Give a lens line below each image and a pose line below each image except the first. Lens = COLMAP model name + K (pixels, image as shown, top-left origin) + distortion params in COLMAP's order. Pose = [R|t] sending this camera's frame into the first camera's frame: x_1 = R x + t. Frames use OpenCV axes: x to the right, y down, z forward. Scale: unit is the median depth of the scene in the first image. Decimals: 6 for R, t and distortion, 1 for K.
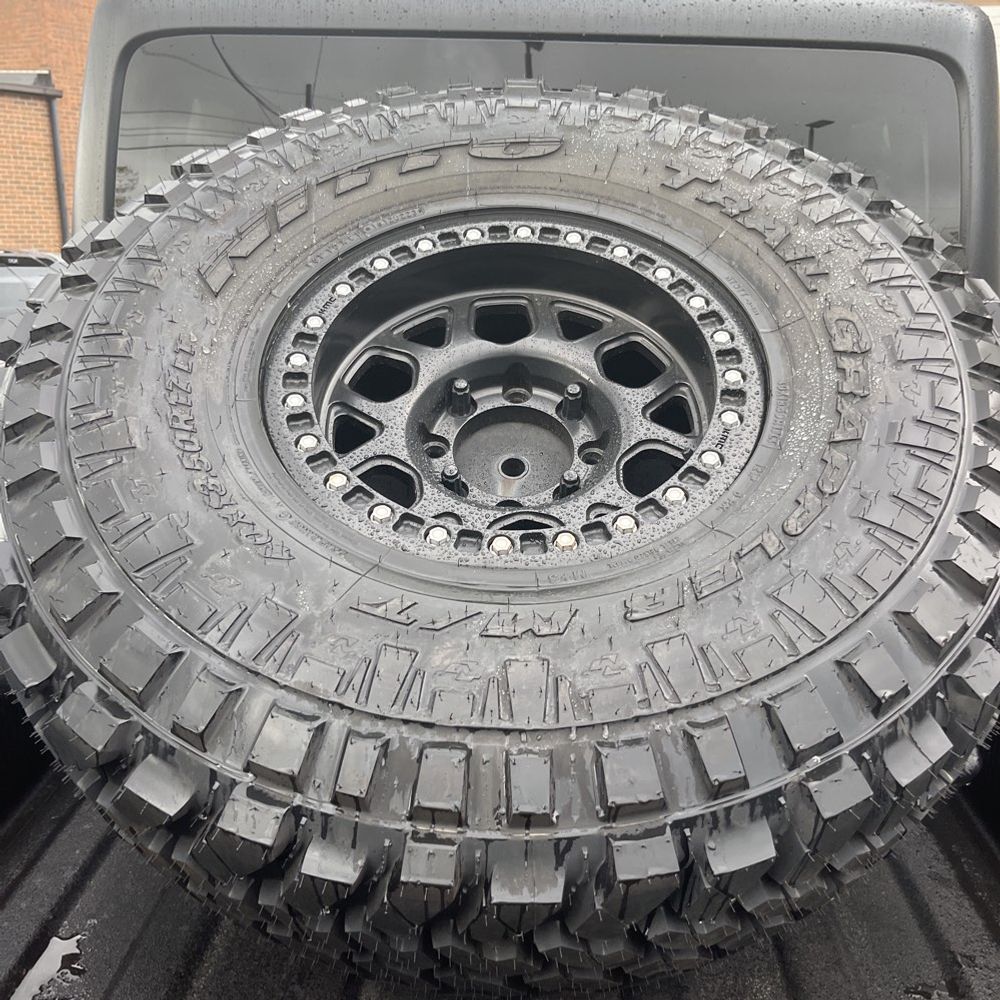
lens RADIAL K [[1039.6, 0, 505.9], [0, 1039.6, 511.1], [0, 0, 1]] dist [0.028258, -0.067310]
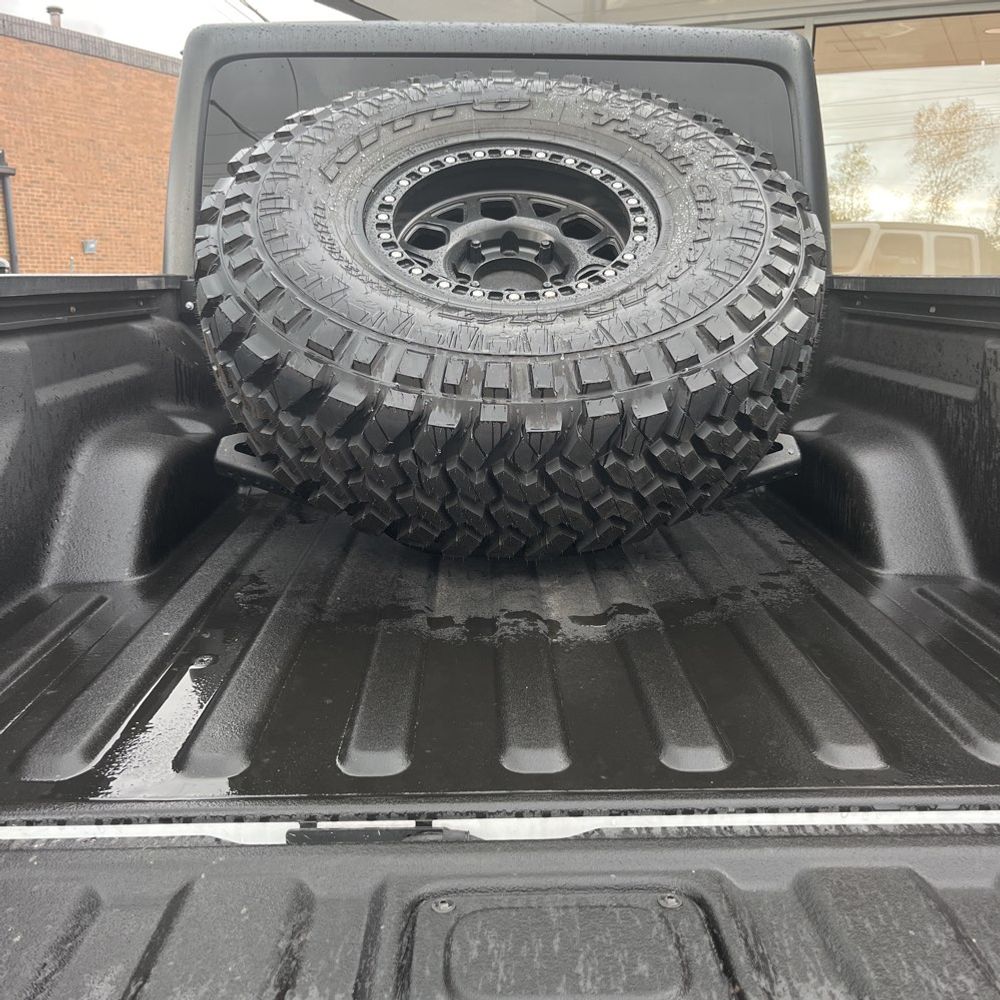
lens RADIAL K [[1039.6, 0, 505.9], [0, 1039.6, 511.1], [0, 0, 1]] dist [0.028258, -0.067310]
pose [[0.997468, -0.035435, 0.061658, -0.115817], [0.039804, 0.996671, -0.071150, 0.429818], [-0.058931, 0.073424, 0.995558, -0.613647]]
